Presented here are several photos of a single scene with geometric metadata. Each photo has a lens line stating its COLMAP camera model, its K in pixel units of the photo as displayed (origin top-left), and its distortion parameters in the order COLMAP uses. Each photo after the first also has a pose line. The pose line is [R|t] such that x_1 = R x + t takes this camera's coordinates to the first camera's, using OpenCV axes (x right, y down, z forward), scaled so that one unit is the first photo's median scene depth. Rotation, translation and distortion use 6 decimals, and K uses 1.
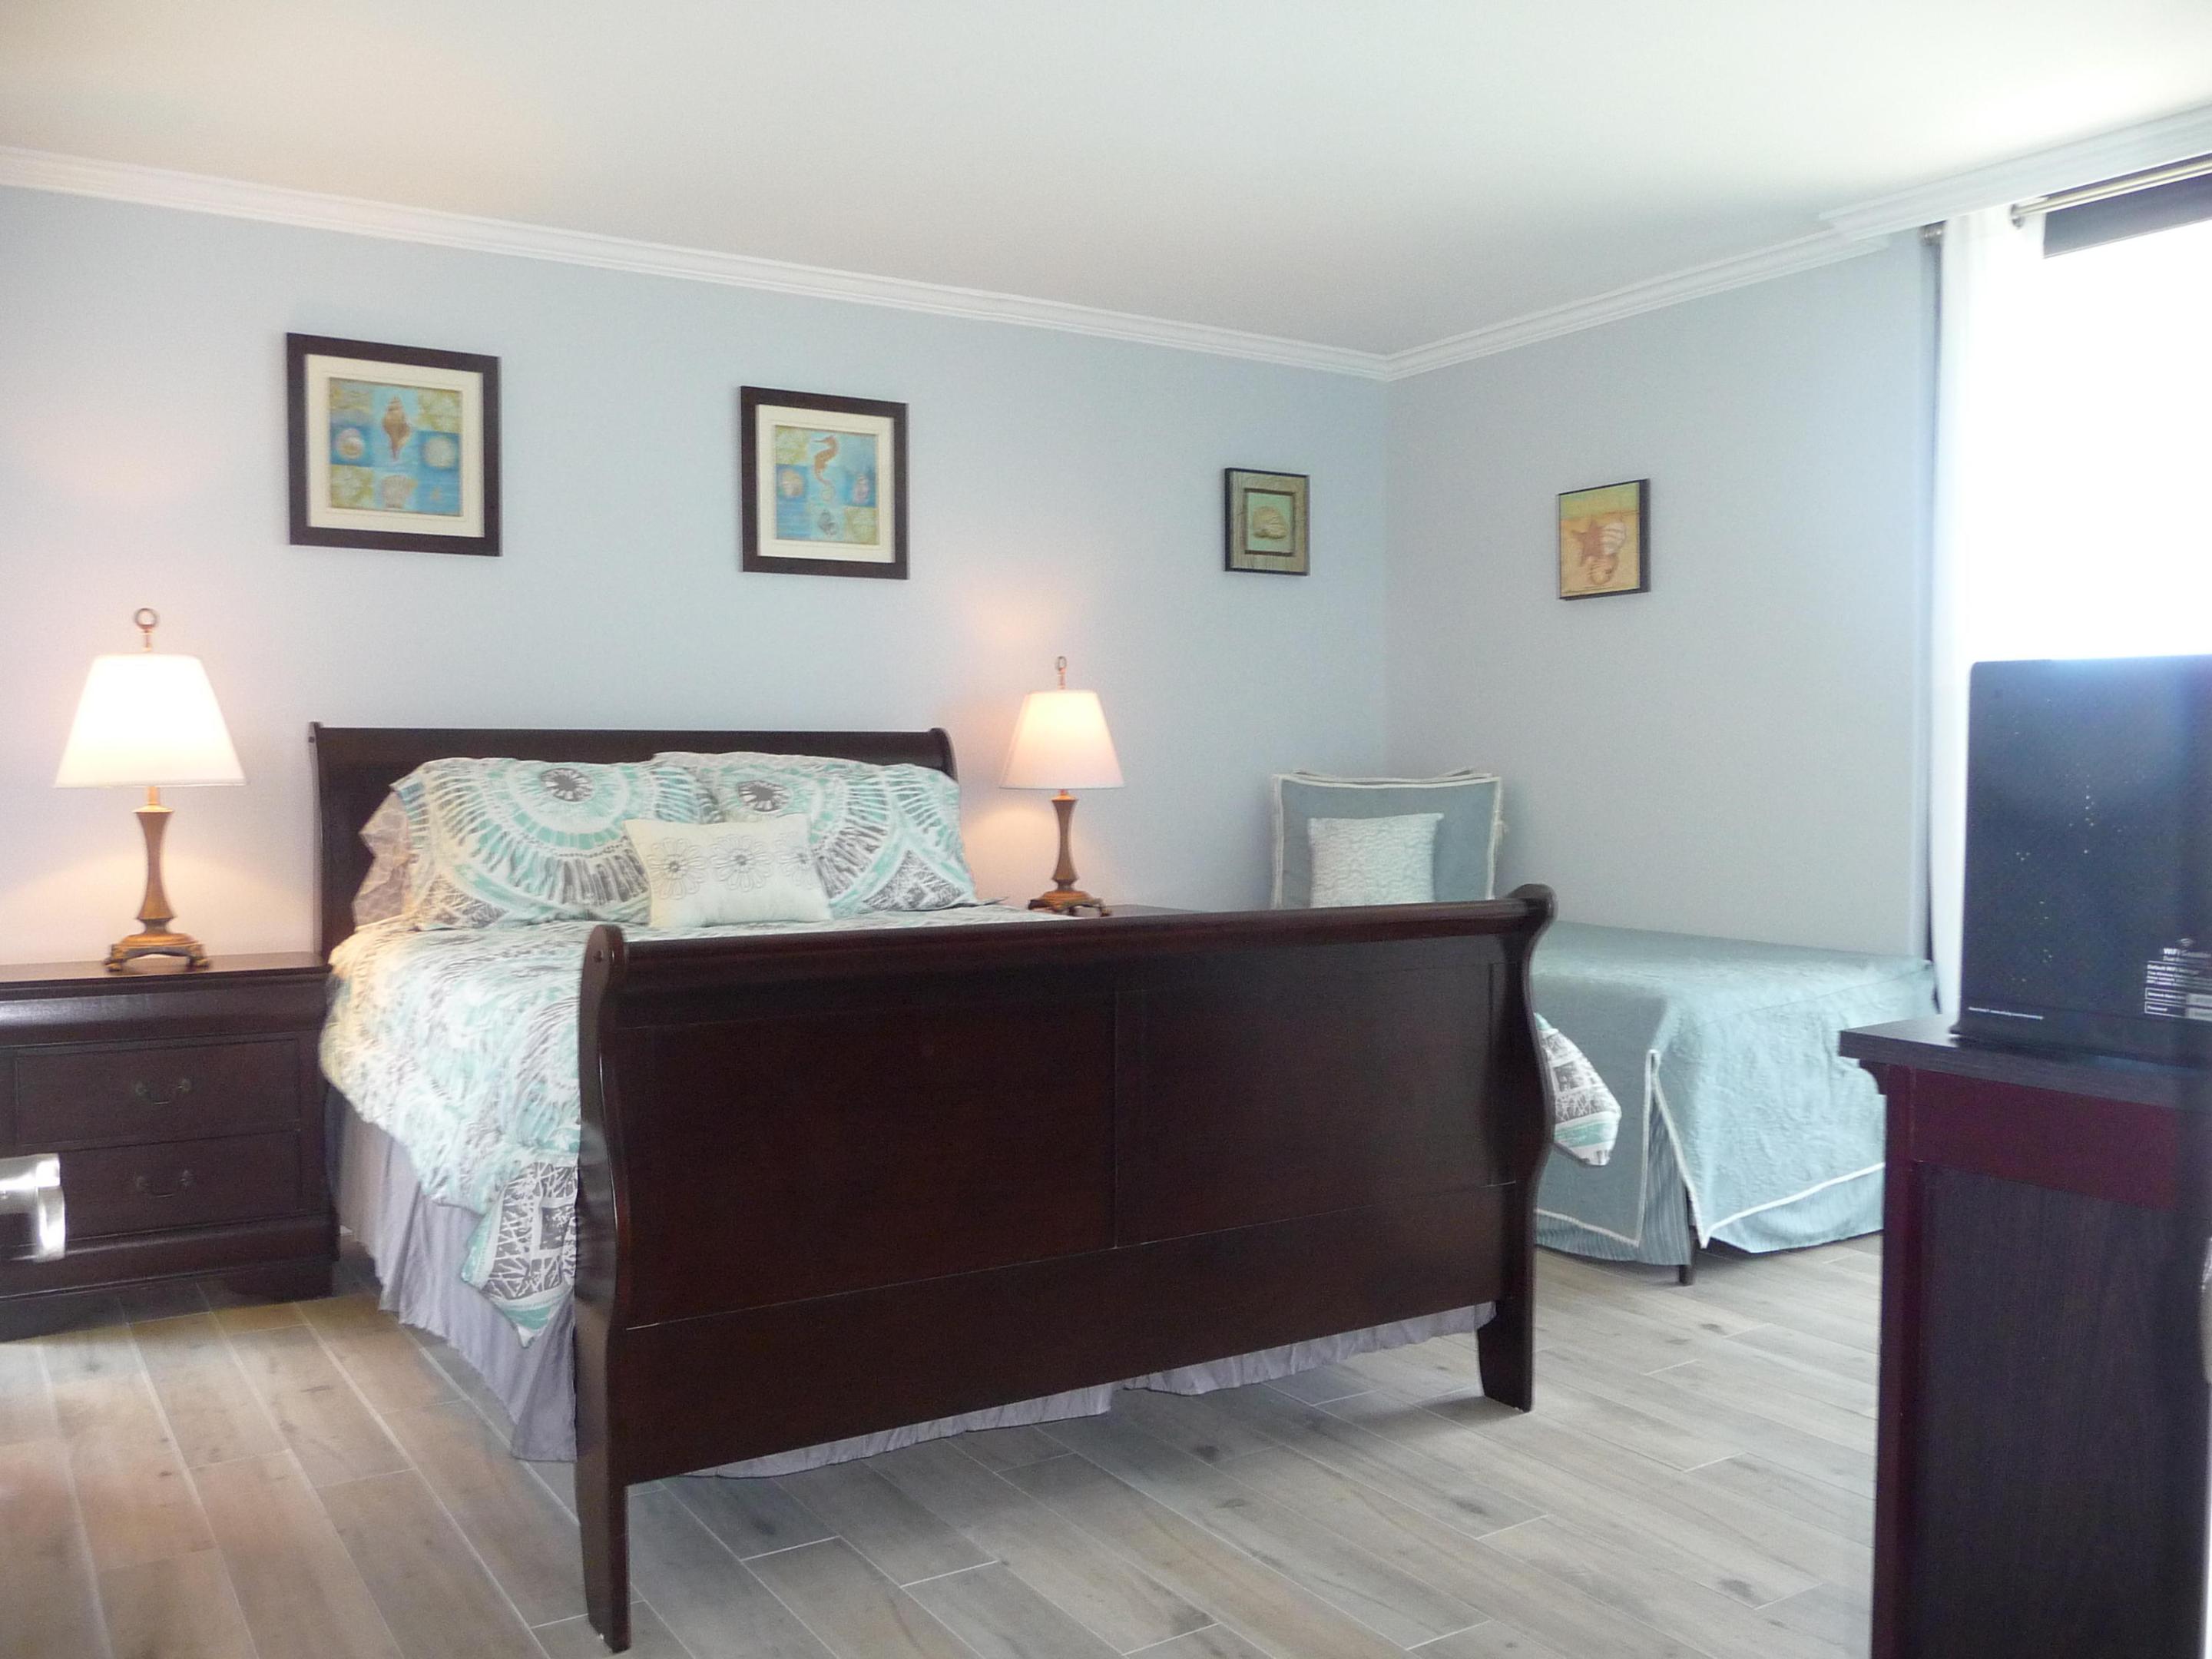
lens RADIAL K [[1829.7, 0, 1097.9], [0, 1829.7, 831.4], [0, 0, 1]] dist [-0.051068, 0.050605]
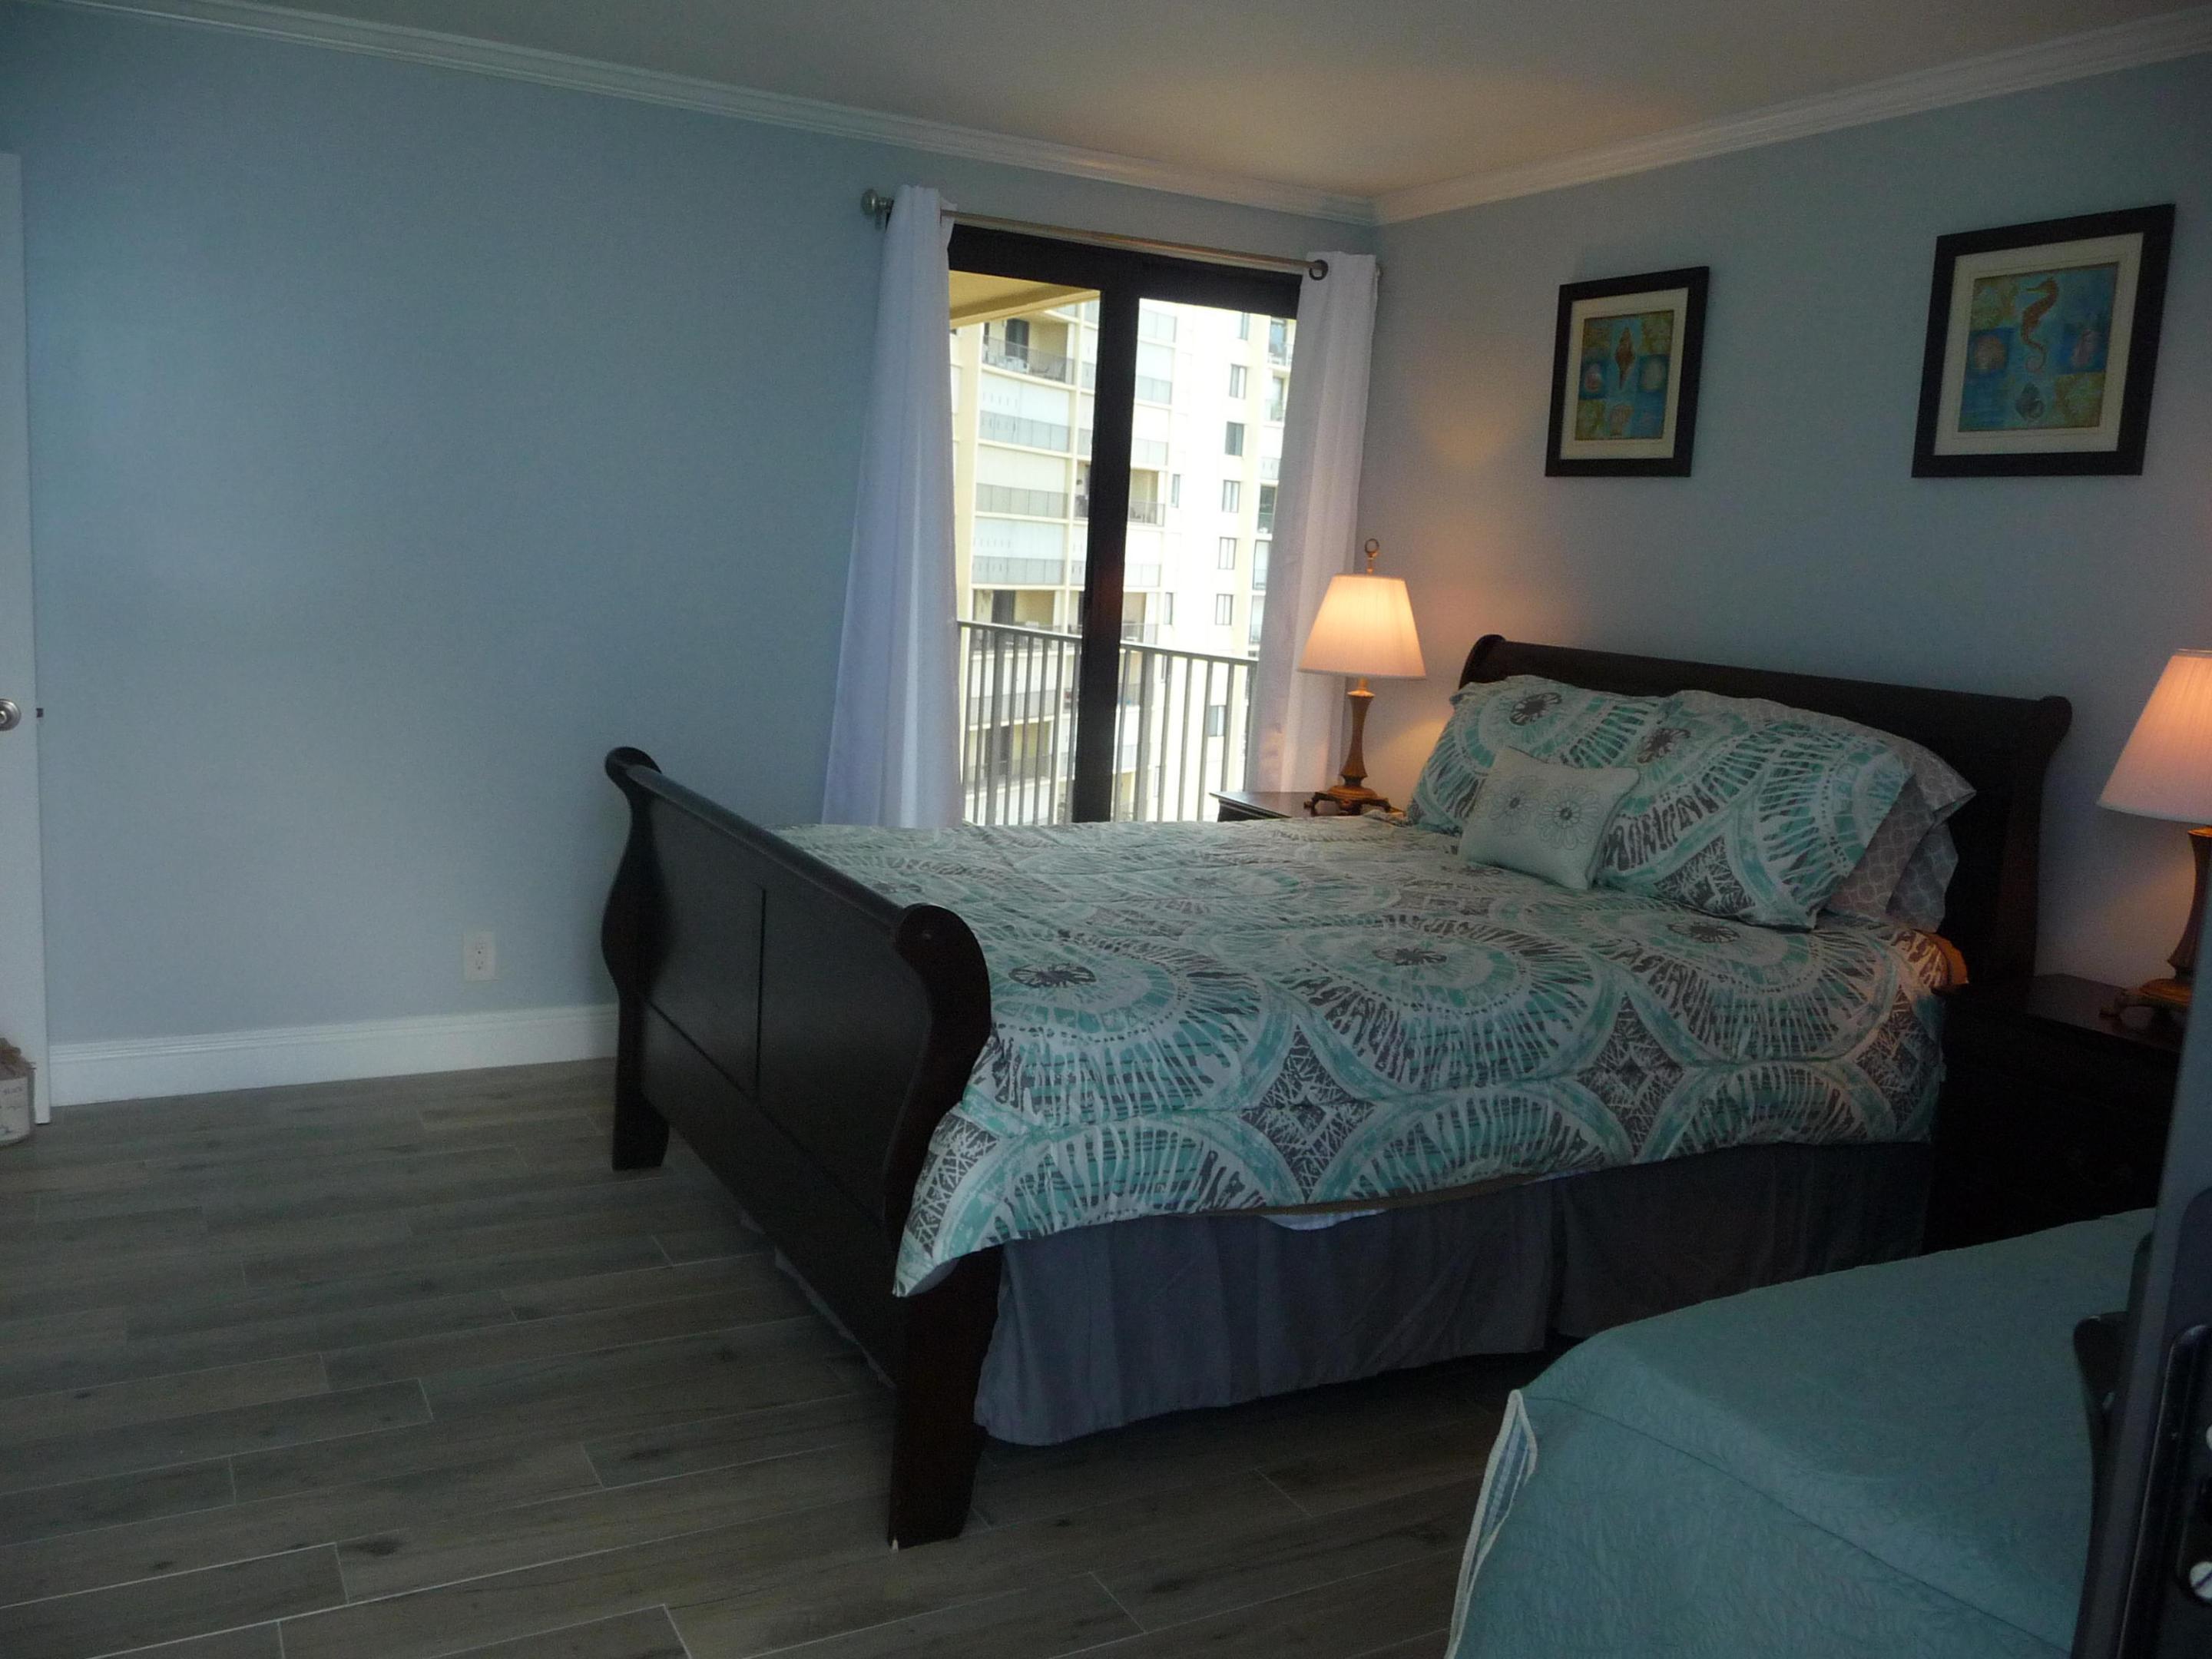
lens RADIAL K [[1829.7, 0, 1099.4], [0, 1829.7, 825.4], [0, 0, 1]] dist [-0.051068, 0.050605]
pose [[-0.087043, 0.145650, -0.985500, 0.688291], [-0.098987, 0.983094, 0.154037, -0.087892], [0.991274, 0.110960, -0.071154, 0.790438]]
